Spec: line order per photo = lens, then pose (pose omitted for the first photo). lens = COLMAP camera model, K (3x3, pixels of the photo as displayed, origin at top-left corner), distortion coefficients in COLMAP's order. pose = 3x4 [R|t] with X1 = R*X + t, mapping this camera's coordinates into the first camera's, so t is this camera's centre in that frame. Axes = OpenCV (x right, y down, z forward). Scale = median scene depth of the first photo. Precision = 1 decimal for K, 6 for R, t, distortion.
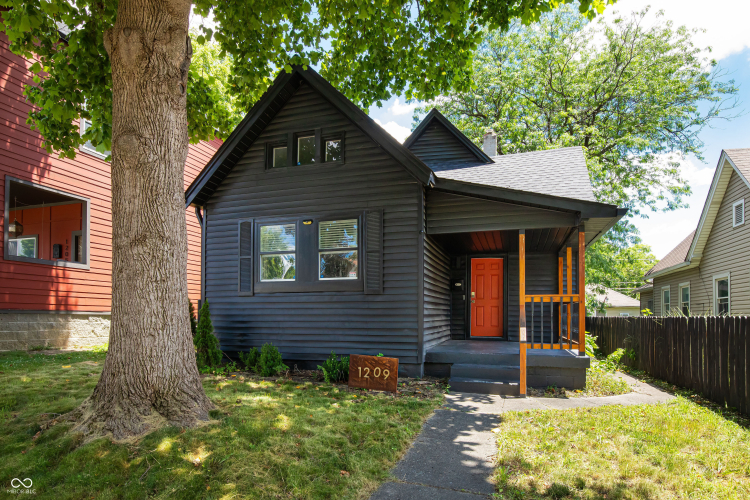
lens RADIAL K [[419.0, 0, 371.7], [0, 419.0, 306.7], [0, 0, 1]] dist [-0.016366, -0.002208]
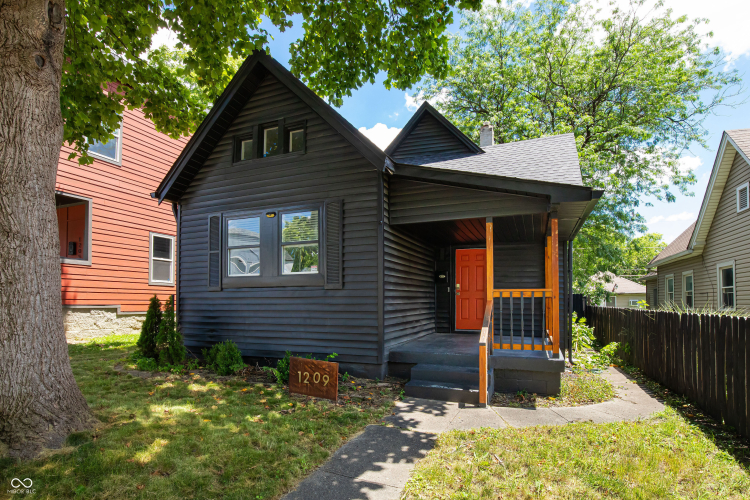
lens RADIAL K [[376.1, 0, 378.8], [0, 376.1, 290.6], [0, 0, 1]] dist [-0.028232, 0.001407]
pose [[0.997730, -0.006978, -0.066985, 0.149893], [0.006479, 0.999950, -0.007675, -0.017880], [0.067035, 0.007224, 0.997724, 0.148616]]
